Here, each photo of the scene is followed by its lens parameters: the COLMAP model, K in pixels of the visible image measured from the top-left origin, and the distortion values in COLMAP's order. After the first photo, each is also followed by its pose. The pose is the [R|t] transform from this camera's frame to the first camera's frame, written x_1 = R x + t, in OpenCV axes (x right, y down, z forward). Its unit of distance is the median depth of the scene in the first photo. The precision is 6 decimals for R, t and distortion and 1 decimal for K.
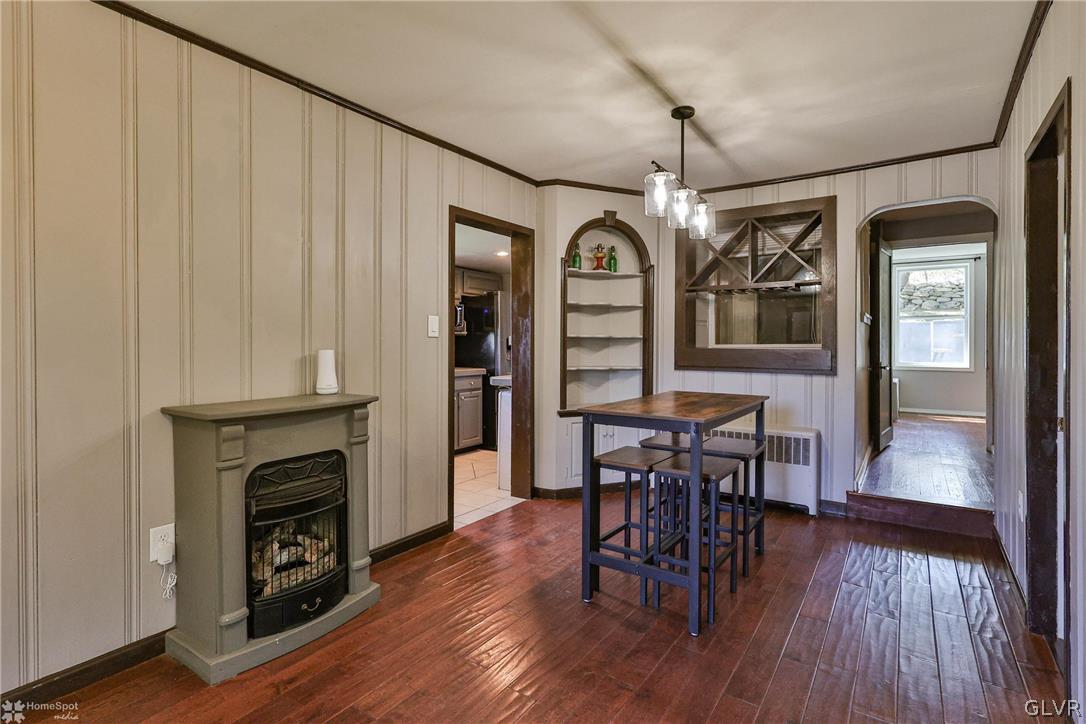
lens RADIAL K [[532.2, 0, 541.1], [0, 532.2, 344.8], [0, 0, 1]] dist [0.000466, 0.000101]
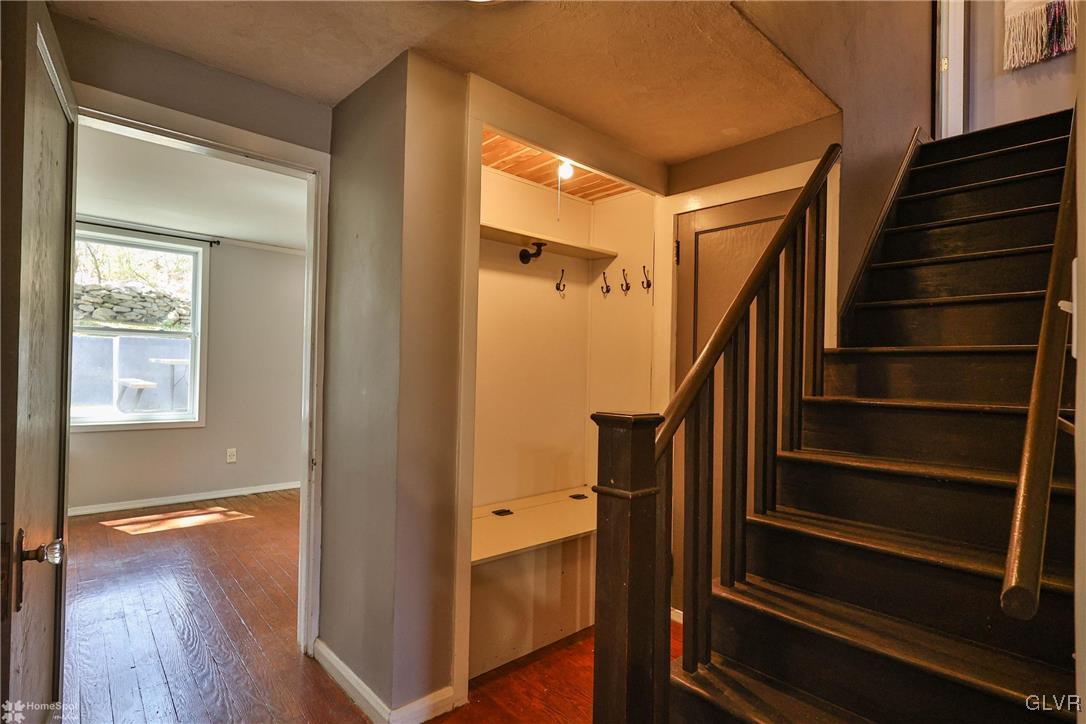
lens RADIAL K [[540.1, 0, 543.0], [0, 540.1, 362.0], [0, 0, 1]] dist [0.000945, 0.000307]
pose [[0.240968, 0.010240, 0.970479, 0.122741], [-0.016641, 0.999841, -0.006418, -0.010940], [-0.970390, -0.014603, 0.241100, 0.191242]]
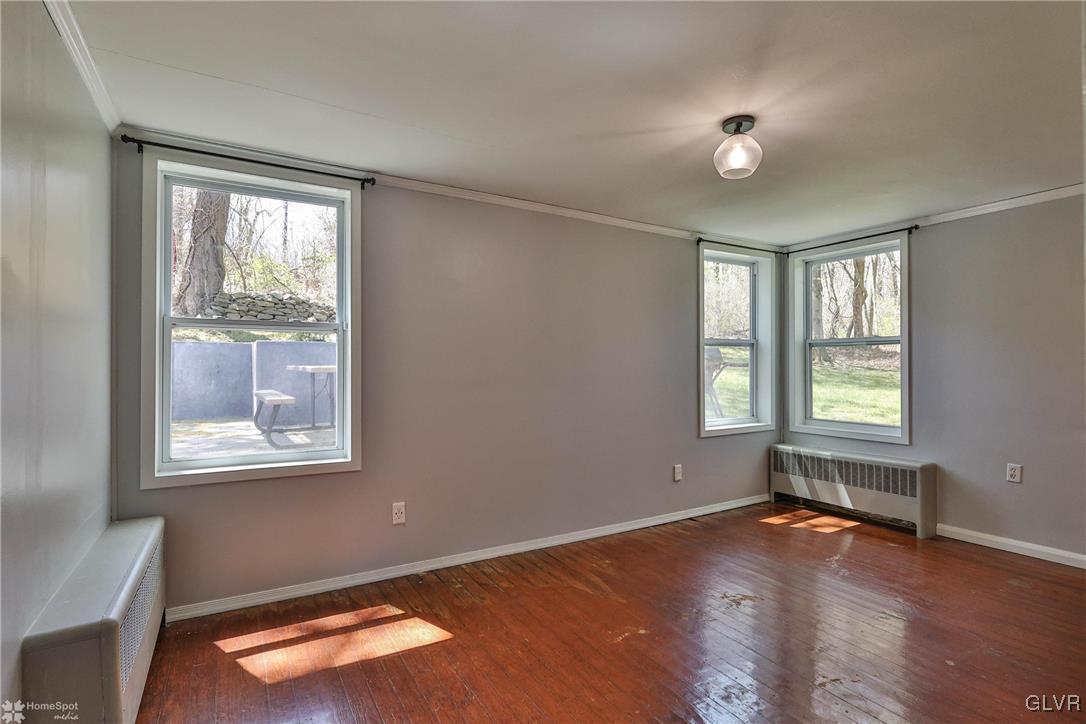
lens RADIAL K [[540.1, 0, 543.0], [0, 540.1, 362.0], [0, 0, 1]] dist [0.000945, 0.000307]
pose [[0.426019, -0.000418, 0.904714, 0.204672], [0.007746, 0.999965, -0.003186, -0.011240], [-0.904681, 0.008365, 0.426007, 0.284010]]
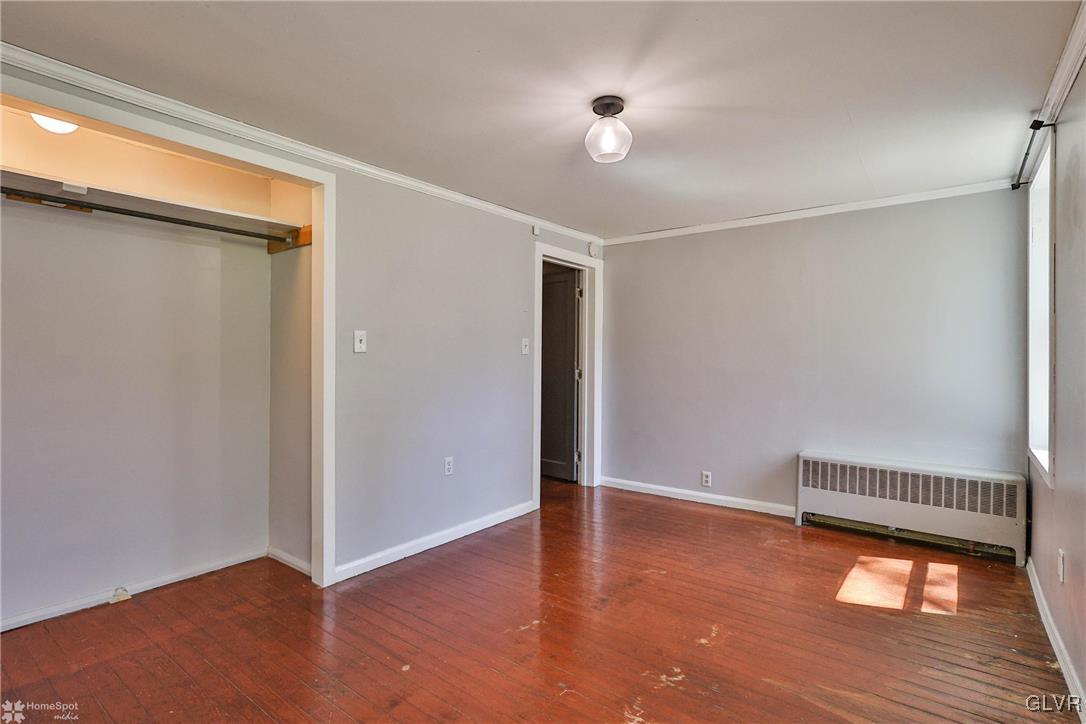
lens RADIAL K [[540.1, 0, 543.0], [0, 540.1, 362.0], [0, 0, 1]] dist [0.000945, 0.000307]
pose [[-0.052161, -0.003003, -0.998634, 0.471669], [-0.014683, 0.999890, -0.002240, -0.006990], [0.998531, 0.014547, -0.052200, 0.288602]]
